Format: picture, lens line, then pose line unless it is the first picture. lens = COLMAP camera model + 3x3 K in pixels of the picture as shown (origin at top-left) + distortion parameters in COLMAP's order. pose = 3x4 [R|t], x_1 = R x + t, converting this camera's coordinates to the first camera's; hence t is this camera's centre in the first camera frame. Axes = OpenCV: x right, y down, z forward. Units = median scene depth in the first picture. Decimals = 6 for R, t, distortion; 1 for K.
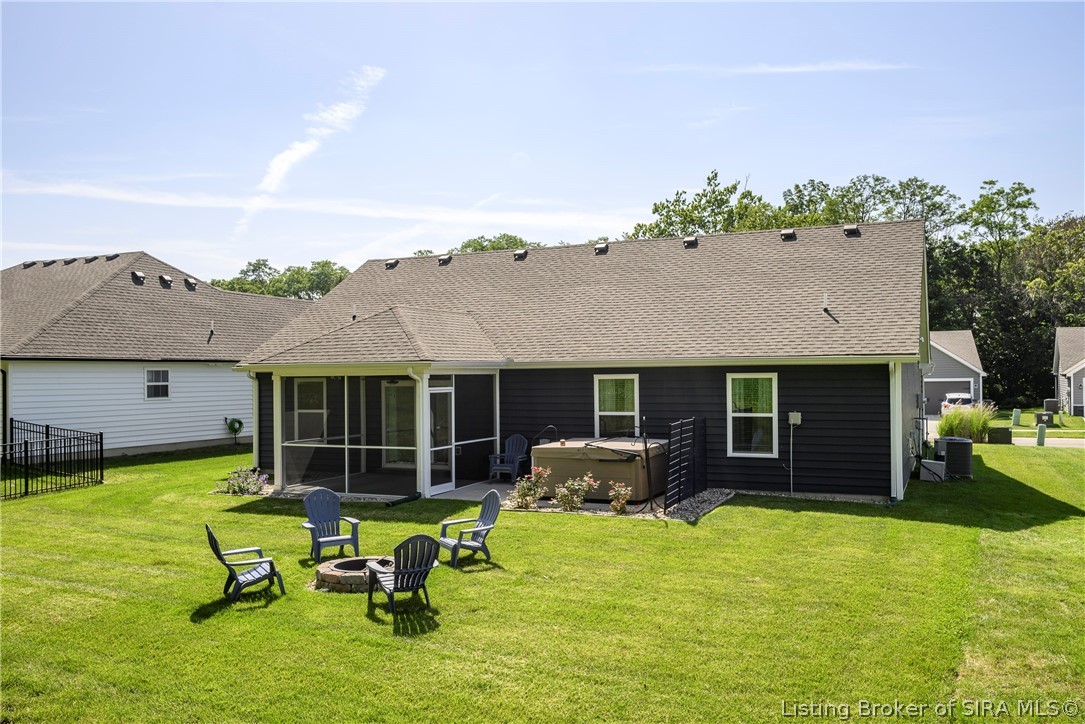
lens RADIAL K [[873.2, 0, 542.5], [0, 873.2, 362.0], [0, 0, 1]] dist [-0.000859, -0.001033]
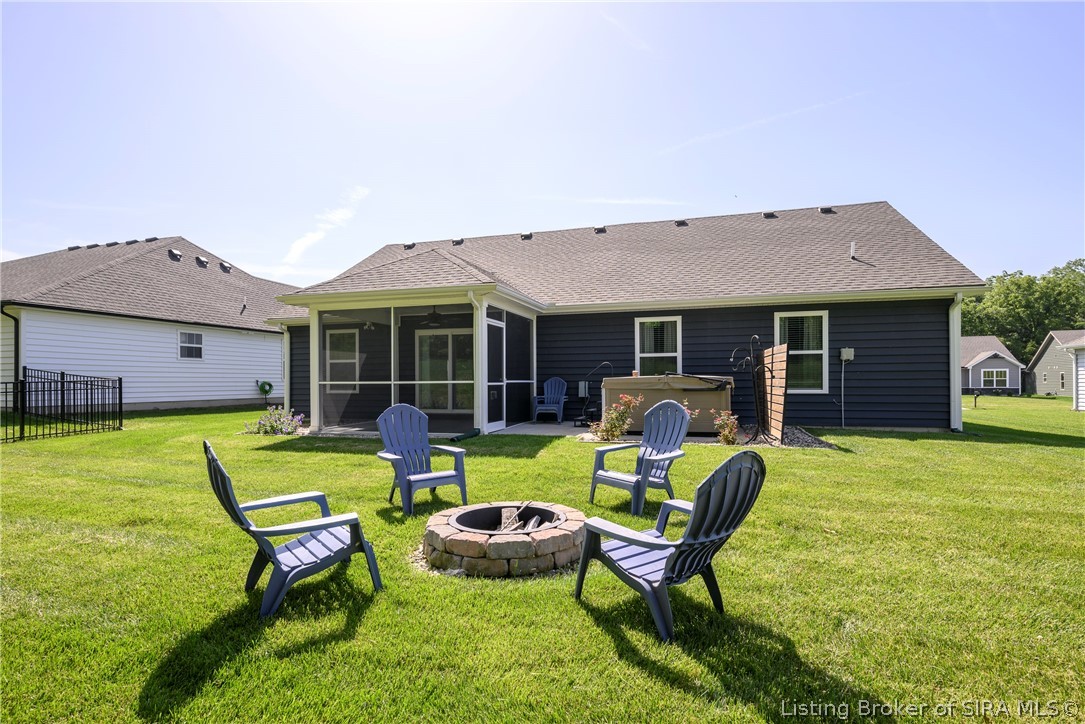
lens RADIAL K [[534.5, 0, 536.7], [0, 534.5, 376.8], [0, 0, 1]] dist [0.000854, 0.000156]
pose [[0.991227, 0.005837, 0.132045, -0.149680], [-0.006429, 0.999971, 0.004062, 0.088785], [-0.132017, -0.004876, 0.991235, 0.418277]]
